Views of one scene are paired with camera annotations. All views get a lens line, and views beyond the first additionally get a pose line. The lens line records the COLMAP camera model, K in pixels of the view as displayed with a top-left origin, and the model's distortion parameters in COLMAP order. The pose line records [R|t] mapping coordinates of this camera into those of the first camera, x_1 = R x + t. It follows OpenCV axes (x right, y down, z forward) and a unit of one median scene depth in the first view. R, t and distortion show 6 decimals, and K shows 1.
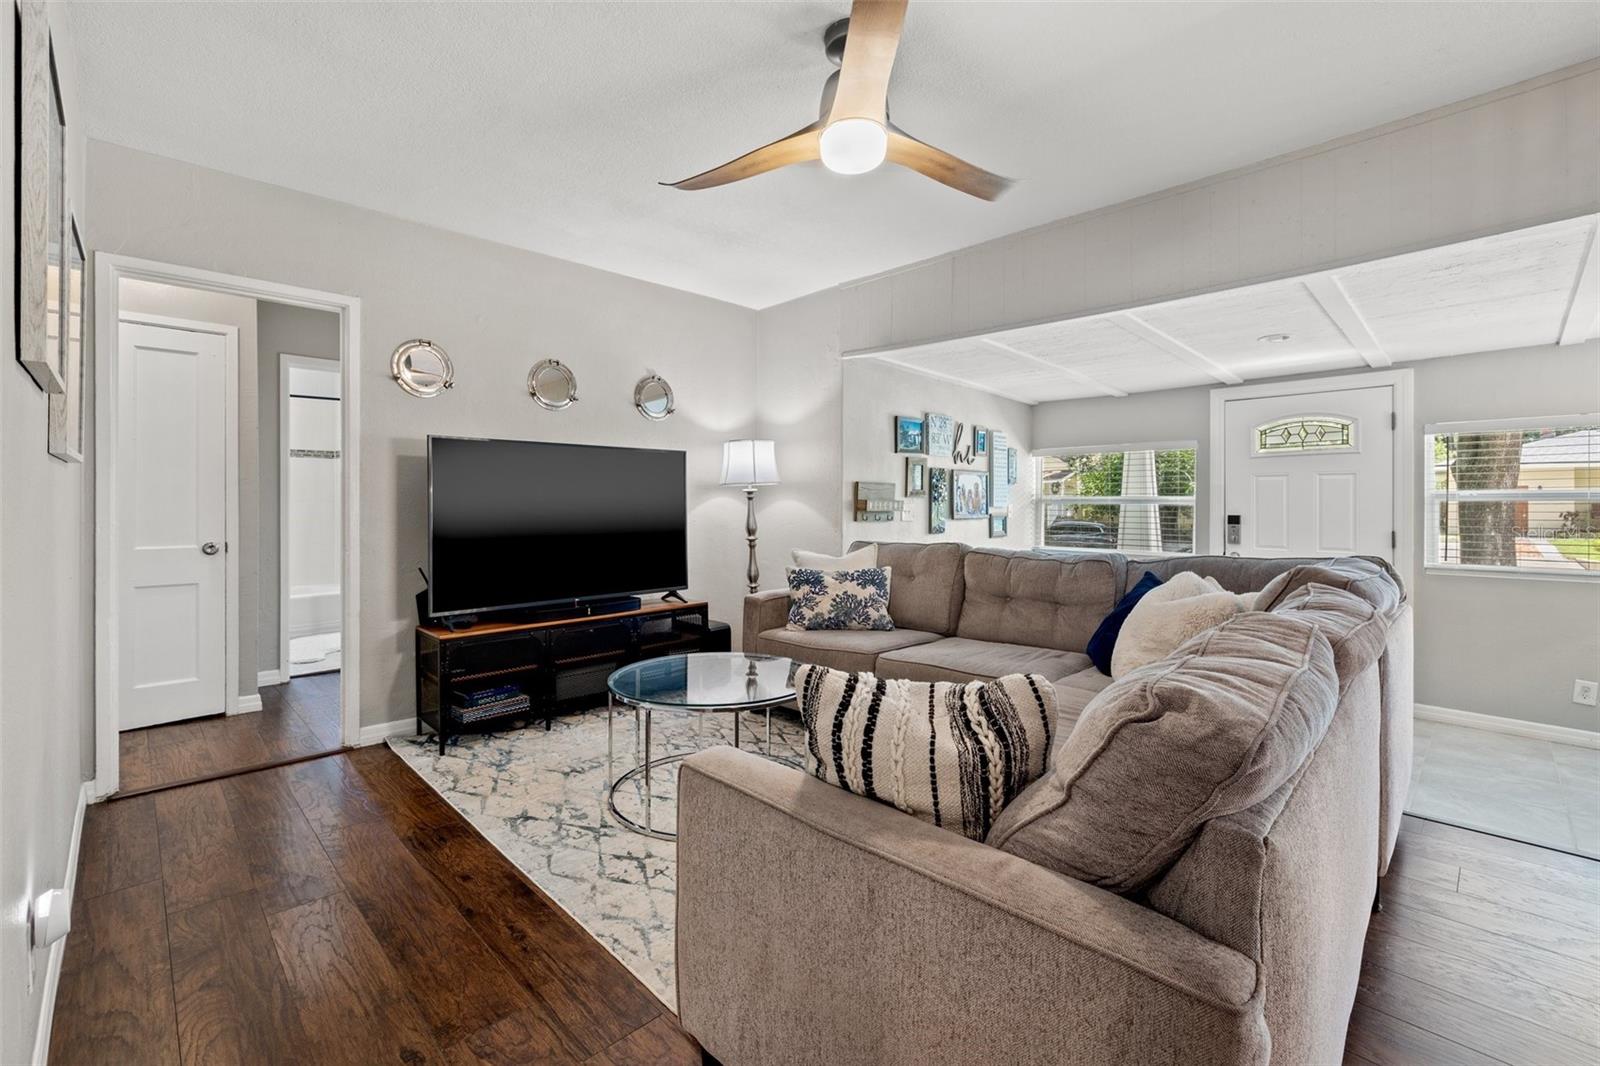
lens RADIAL K [[689.5, 0, 776.0], [0, 689.5, 504.6], [0, 0, 1]] dist [0.000925, 0.000233]
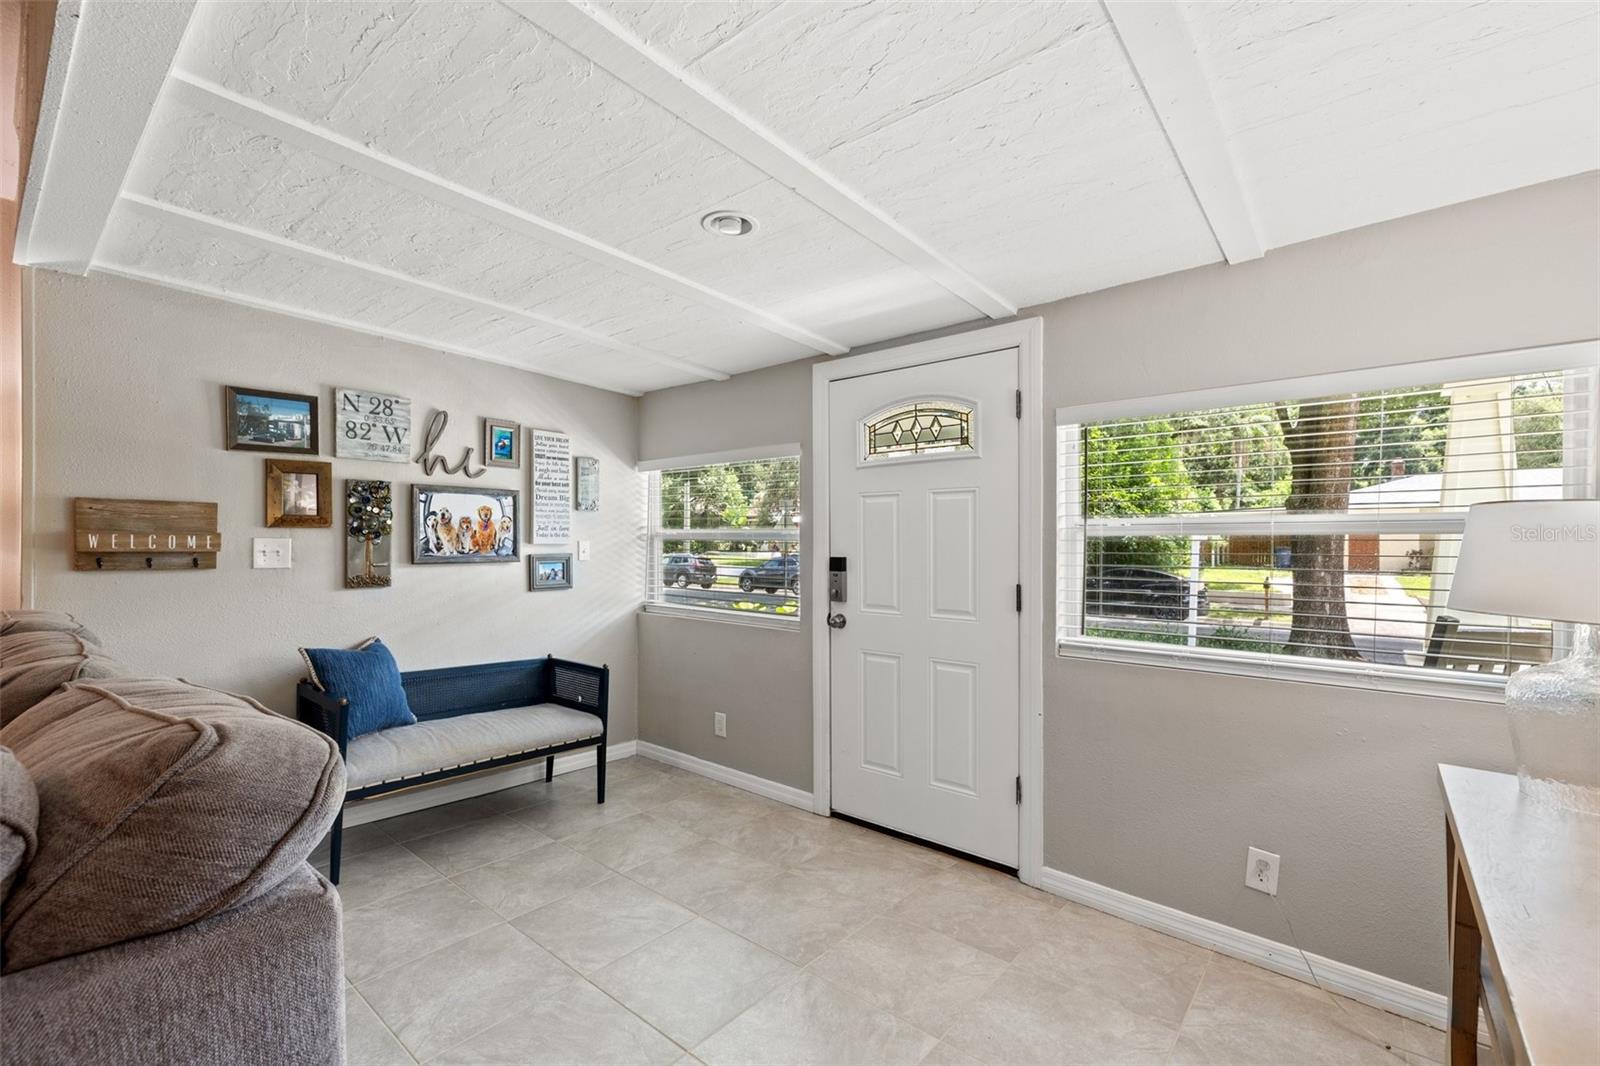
lens RADIAL K [[689.5, 0, 798.0], [0, 689.5, 541.2], [0, 0, 1]] dist [0.000925, 0.000233]
pose [[0.993913, 0.001289, 0.110164, 0.553056], [-0.001026, 0.999996, -0.002440, 0.001839], [-0.110167, 0.002312, 0.993910, 0.361884]]
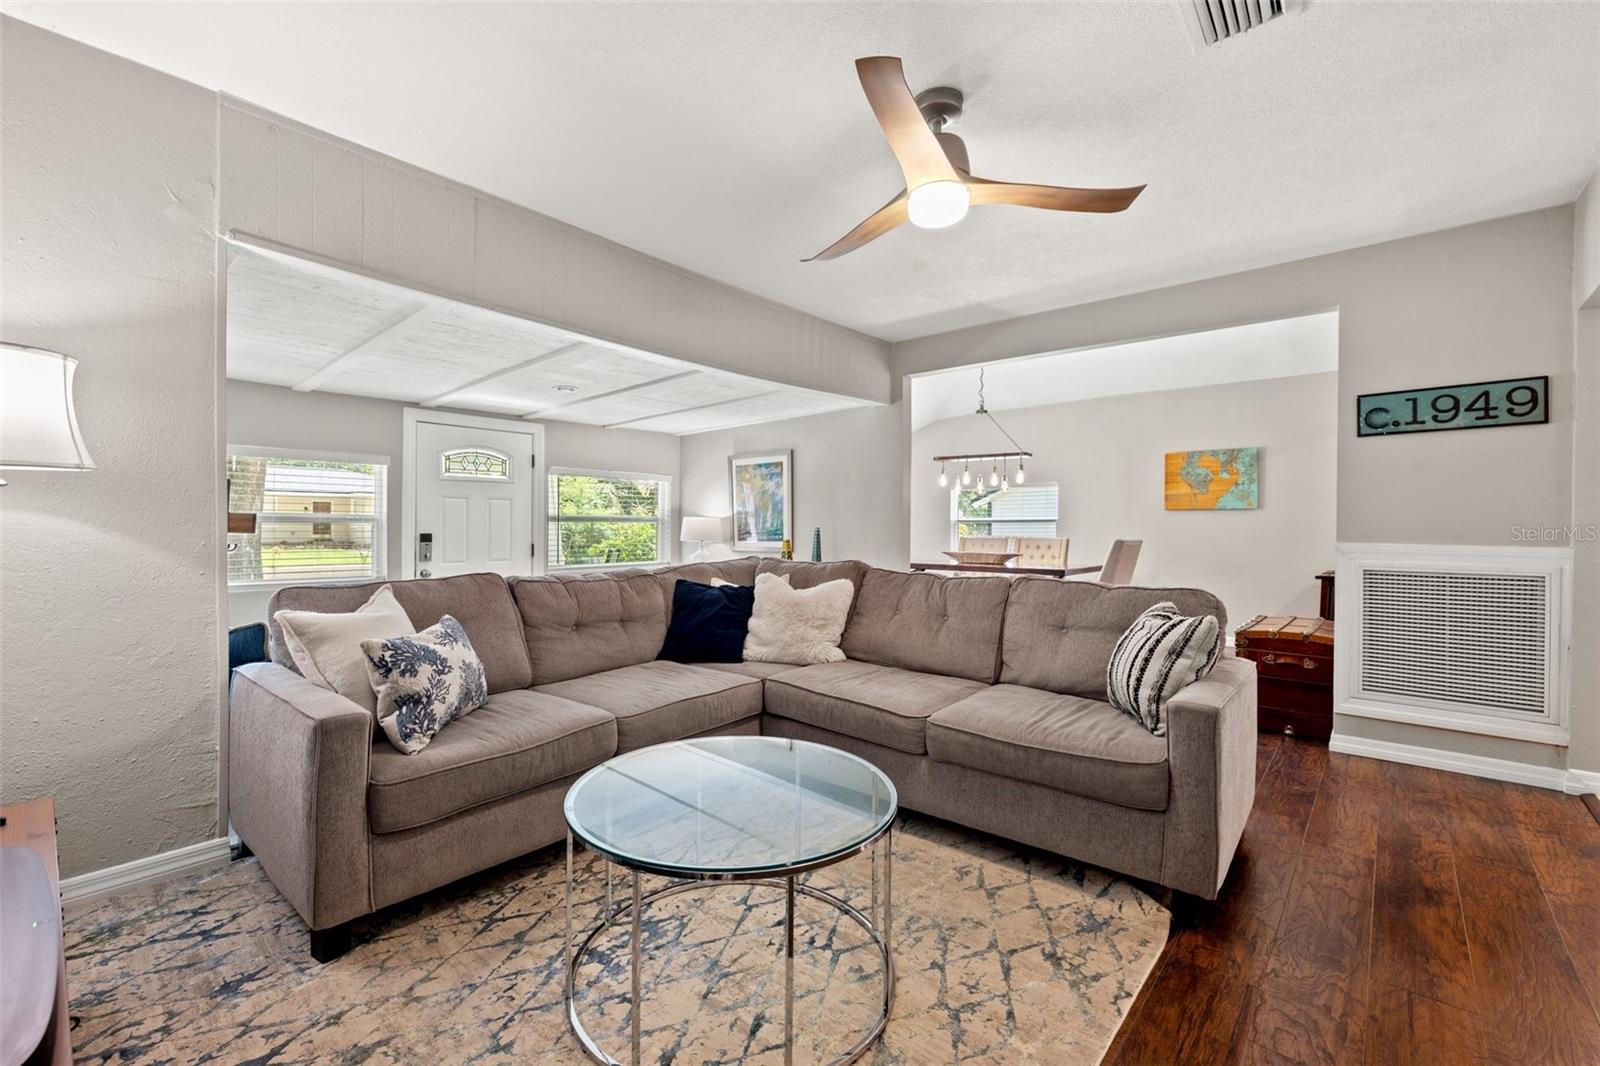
lens RADIAL K [[672.2, 0, 795.0], [0, 672.2, 528.1], [0, 0, 1]] dist [0.000289, -0.000029]
pose [[-0.086071, -0.002169, 0.996287, -0.384306], [-0.007263, 0.999972, 0.001550, 0.001214], [-0.996263, -0.007103, -0.086084, 0.532596]]
